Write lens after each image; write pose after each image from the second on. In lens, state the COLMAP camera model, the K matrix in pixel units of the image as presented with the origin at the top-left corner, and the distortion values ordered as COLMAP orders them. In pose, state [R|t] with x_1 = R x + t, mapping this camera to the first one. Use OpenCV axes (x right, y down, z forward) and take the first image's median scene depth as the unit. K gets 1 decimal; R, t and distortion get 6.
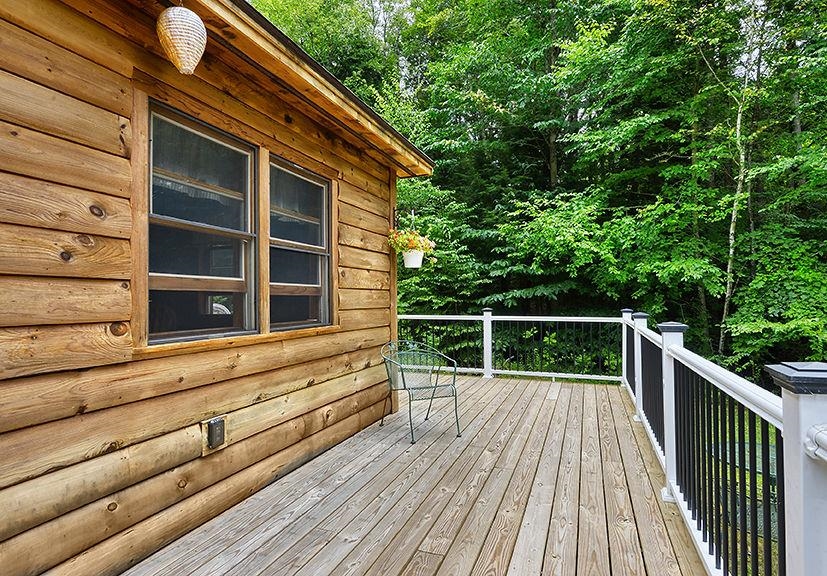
lens RADIAL K [[362.9, 0, 413.5], [0, 362.9, 288.0], [0, 0, 1]] dist [0.001811, 0.000138]
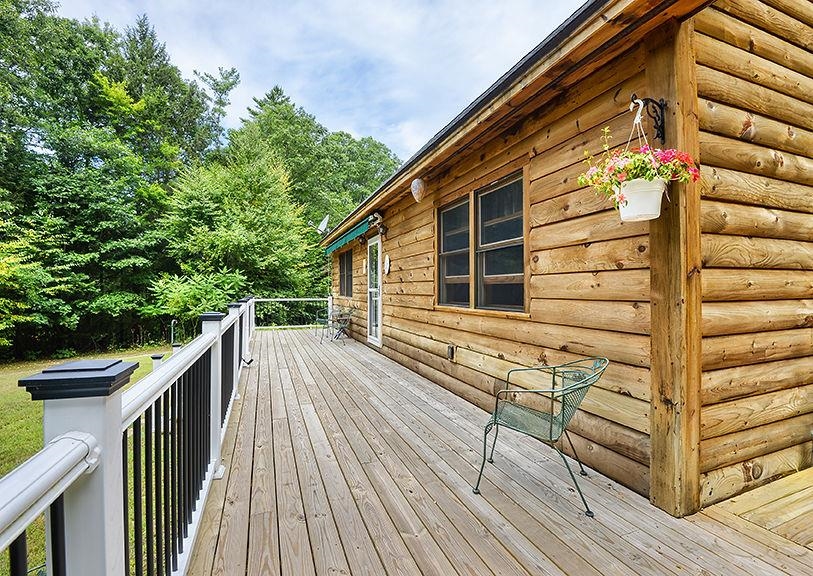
lens RADIAL K [[384.3, 0, 406.5], [0, 384.3, 288.0], [0, 0, 1]] dist [-0.000596, -0.000070]
pose [[-0.693060, 0.008146, -0.720834, 1.013575], [0.035067, 0.999133, -0.022424, 0.061696], [0.720026, -0.040818, -0.692745, 1.981831]]
